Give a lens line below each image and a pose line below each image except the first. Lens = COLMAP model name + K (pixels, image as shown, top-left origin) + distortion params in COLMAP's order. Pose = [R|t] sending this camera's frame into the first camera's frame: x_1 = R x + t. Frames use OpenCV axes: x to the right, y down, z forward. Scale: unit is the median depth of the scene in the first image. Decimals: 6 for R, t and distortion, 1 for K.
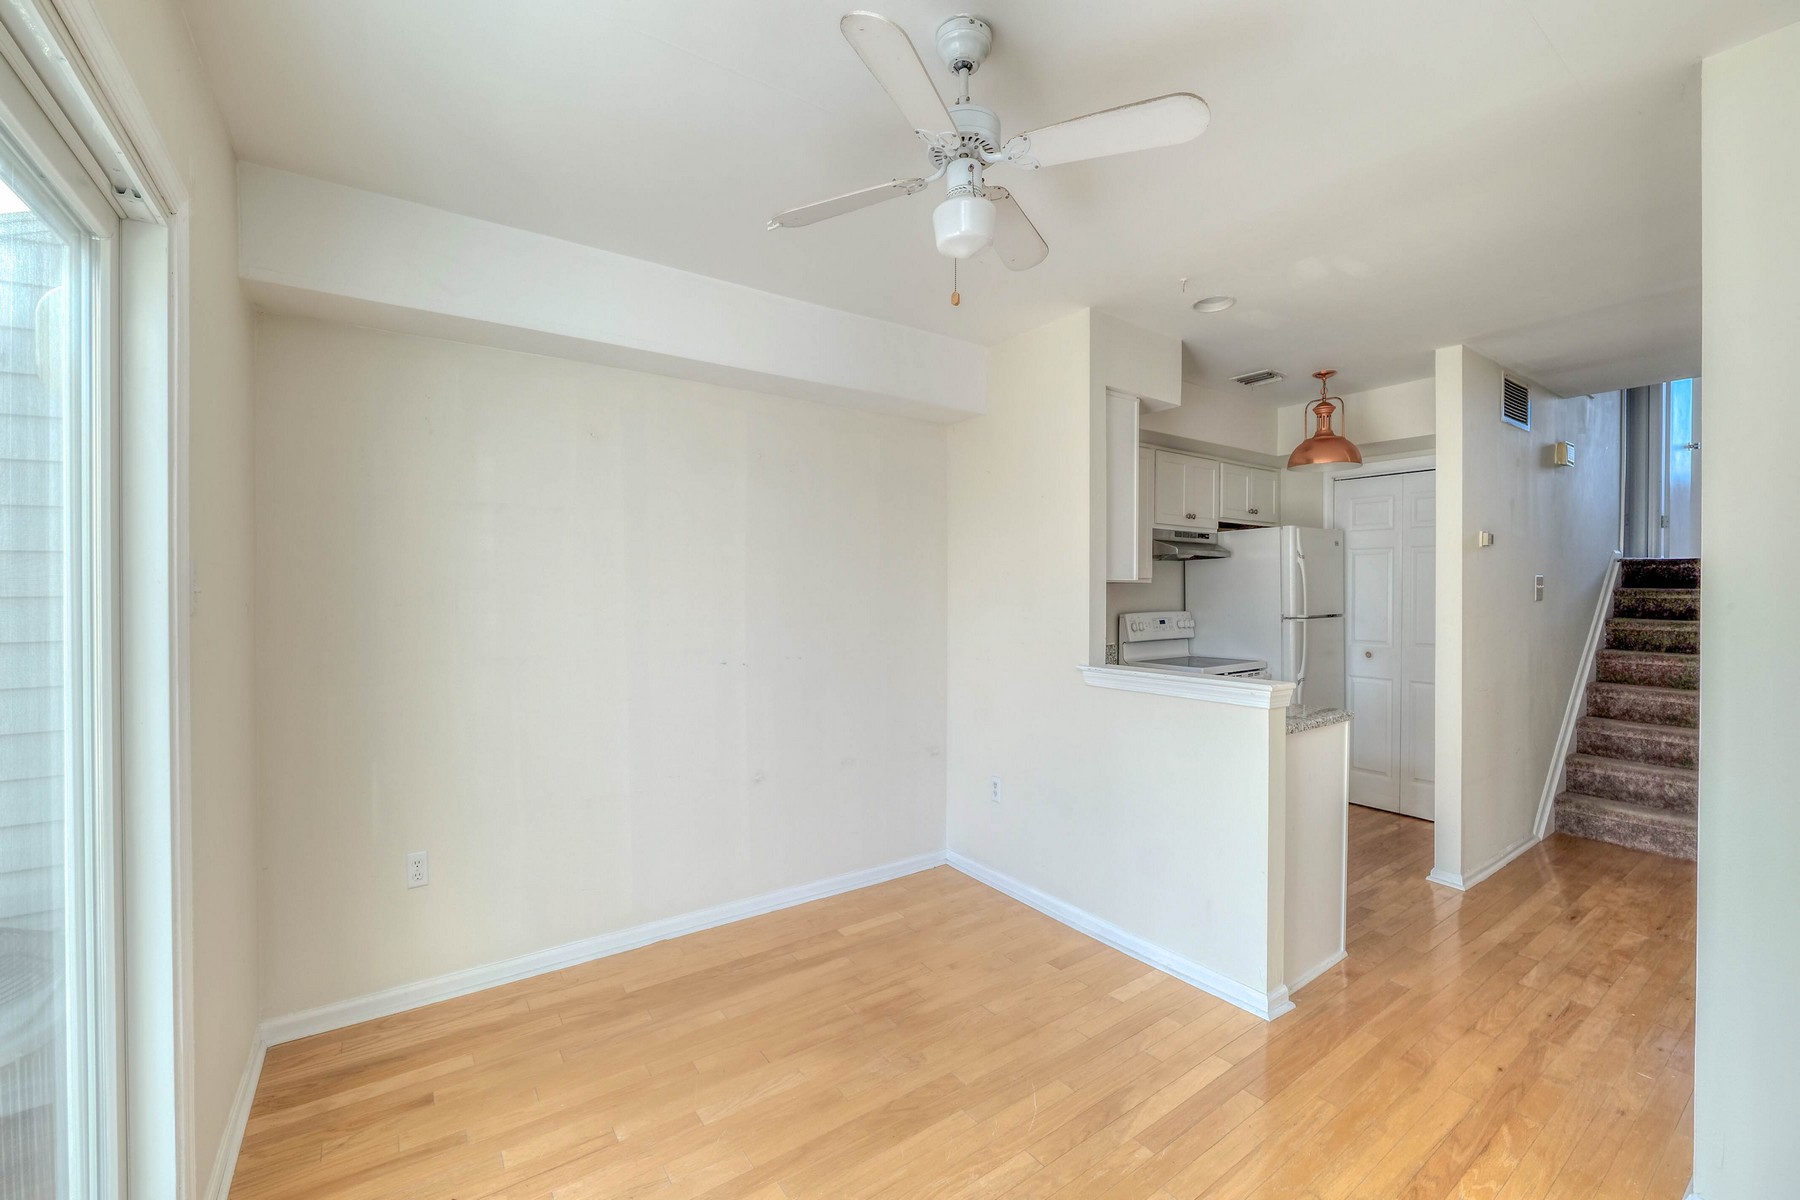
lens RADIAL K [[738.0, 0, 892.6], [0, 738.0, 591.2], [0, 0, 1]] dist [-0.009152, 0.000108]
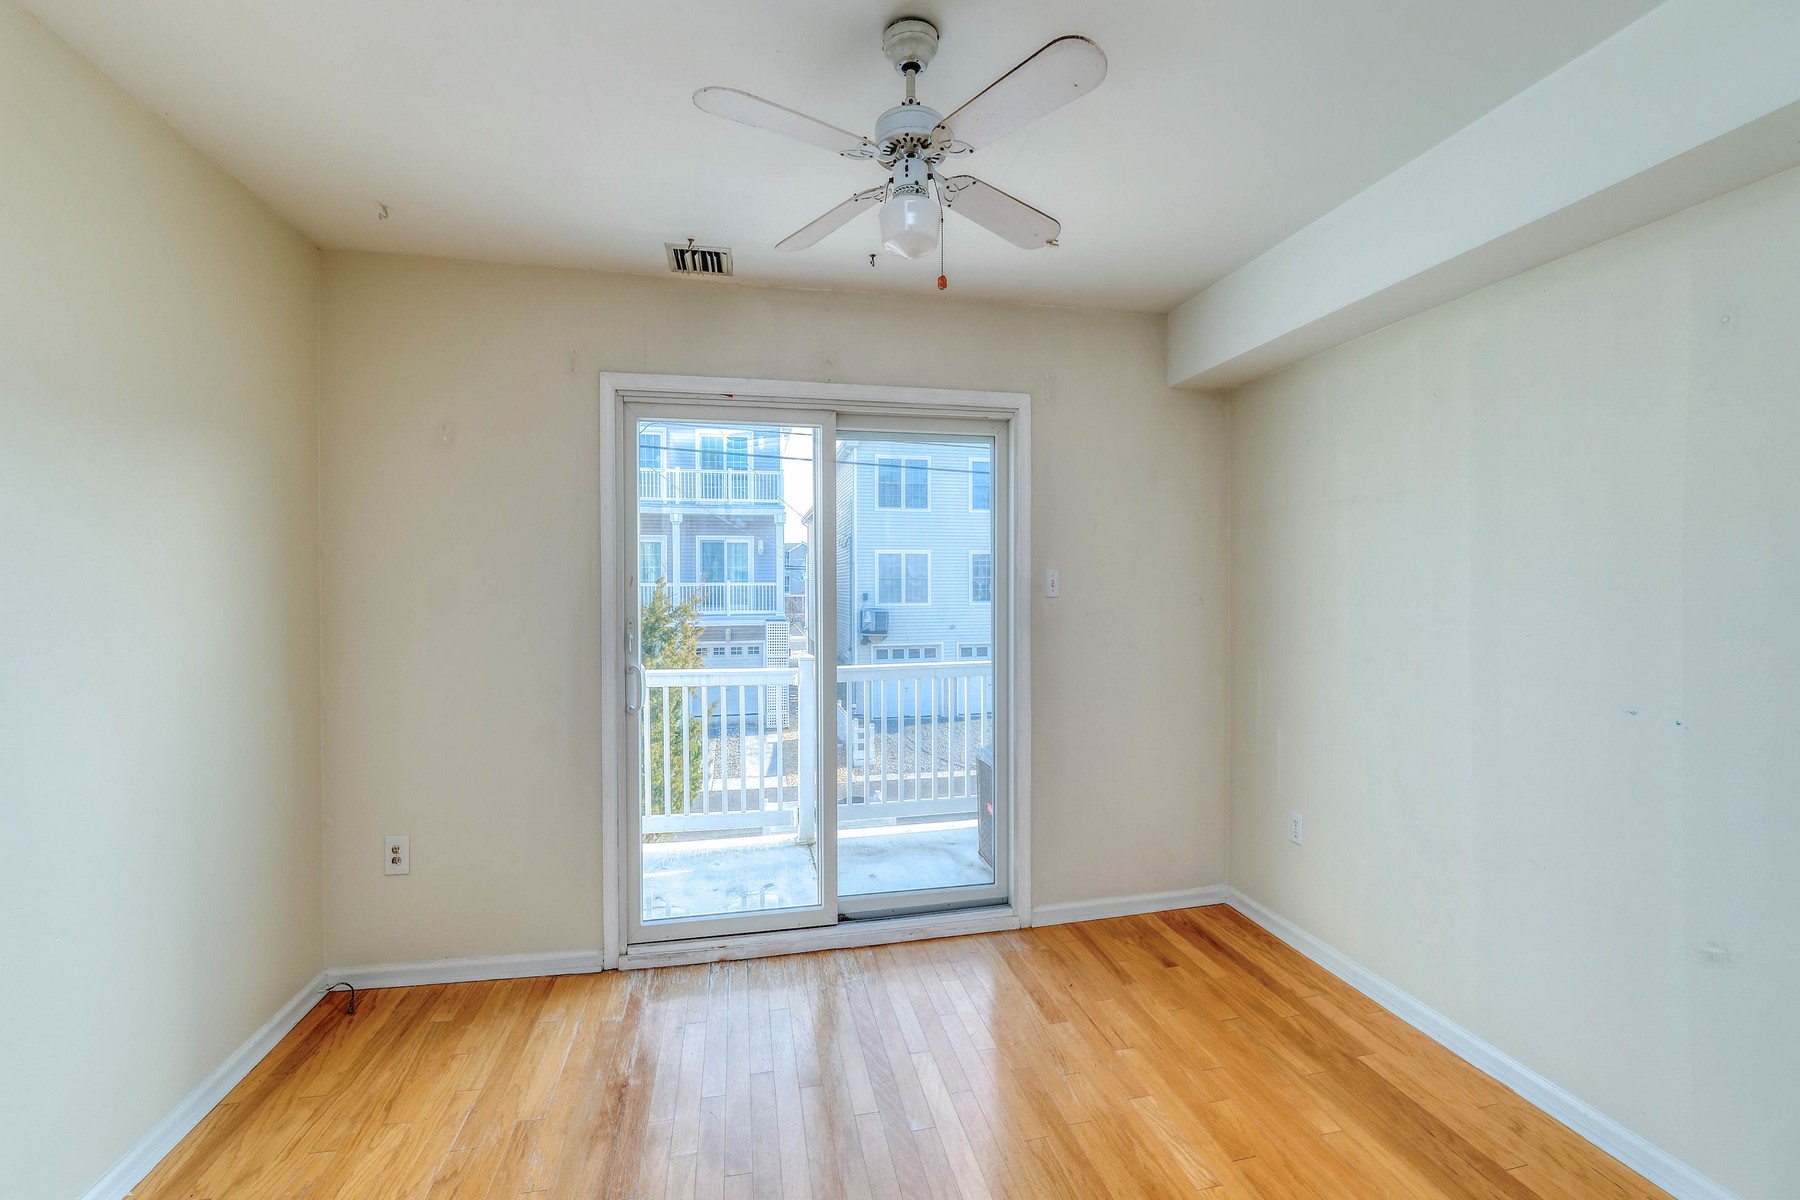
lens RADIAL K [[738.0, 0, 892.6], [0, 738.0, 591.2], [0, 0, 1]] dist [-0.009152, 0.000108]
pose [[-0.395878, 0.007634, -0.918271, 0.378523], [-0.005398, 0.999929, 0.010640, -0.000053], [0.918287, 0.009169, -0.395808, 0.503740]]
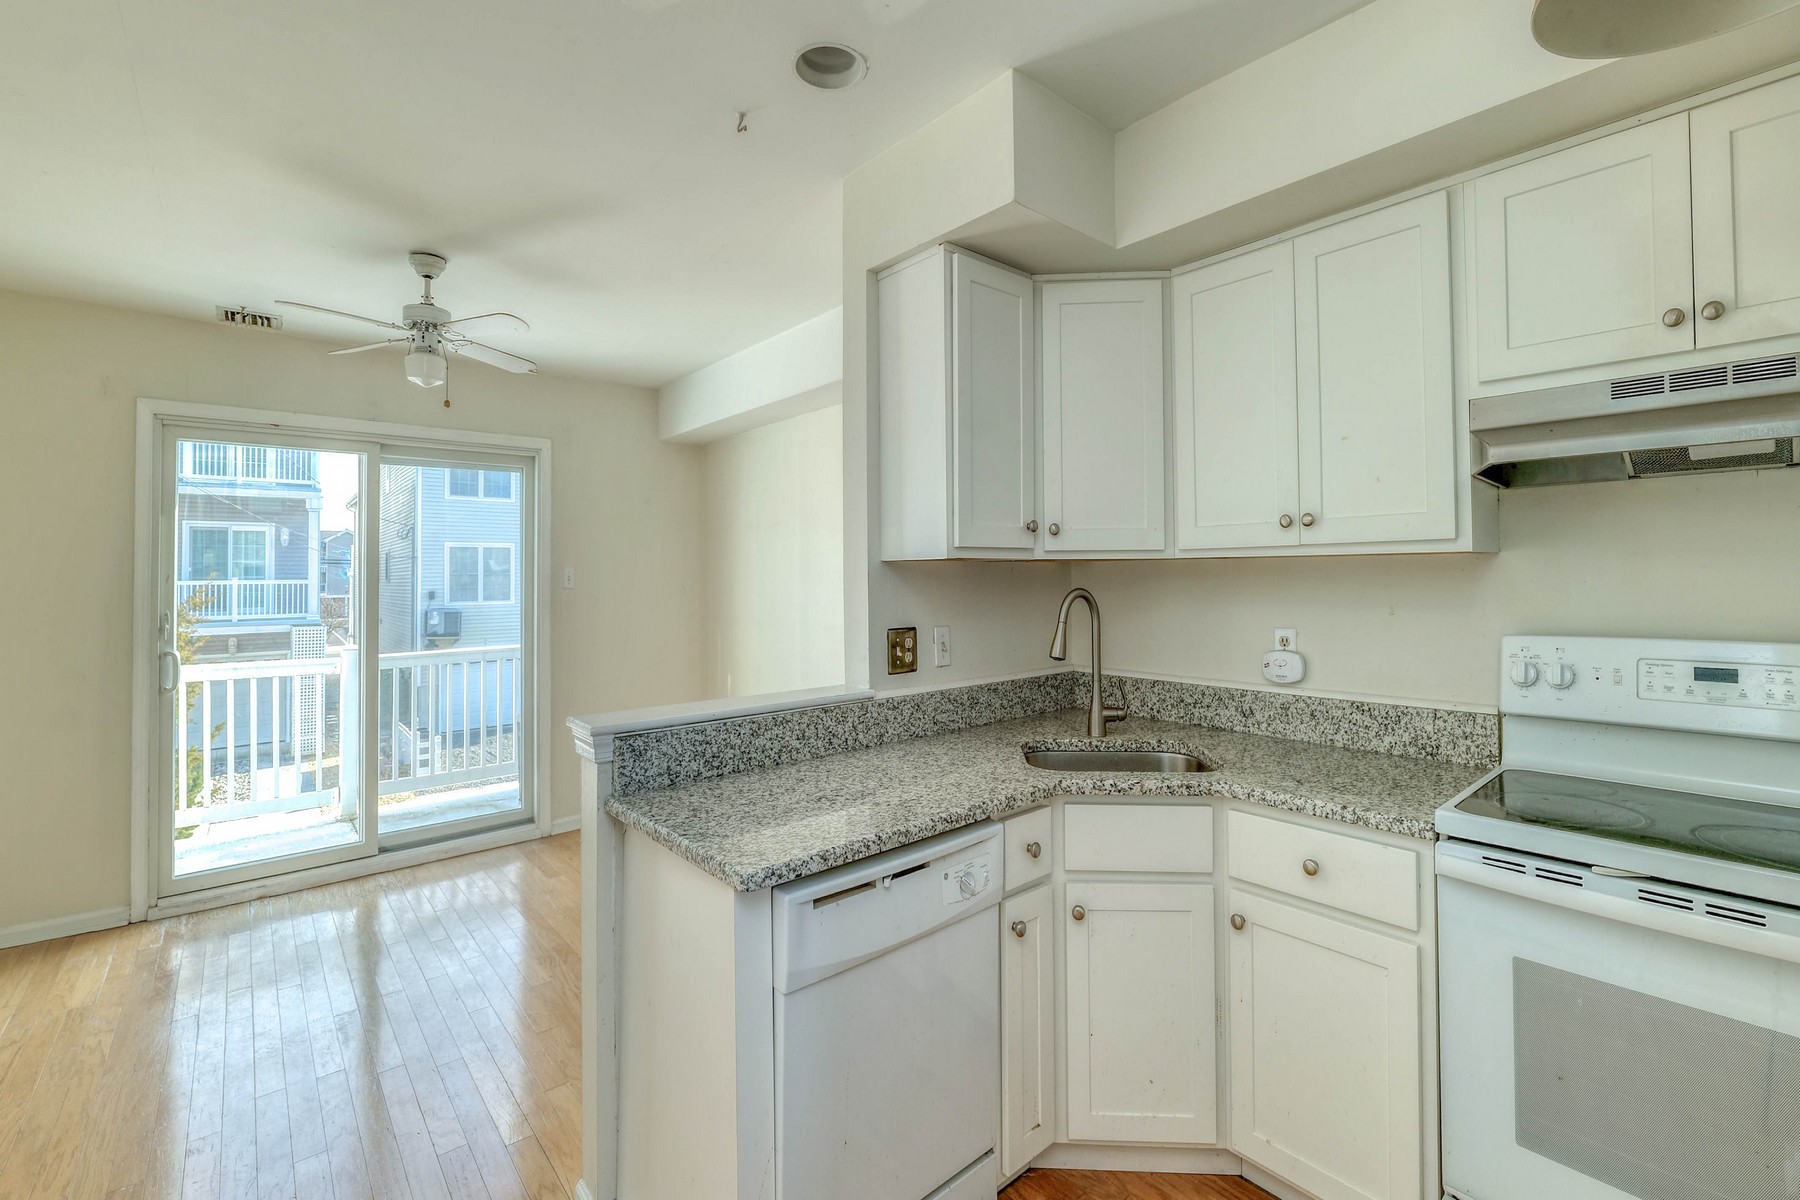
lens RADIAL K [[742.3, 0, 876.0], [0, 742.3, 558.5], [0, 0, 1]] dist [-0.008659, 0.000002]
pose [[0.093372, -0.027754, -0.995244, 0.691023], [0.002512, 0.999615, -0.027640, 0.001394], [0.995628, 0.000080, 0.093406, 0.685688]]
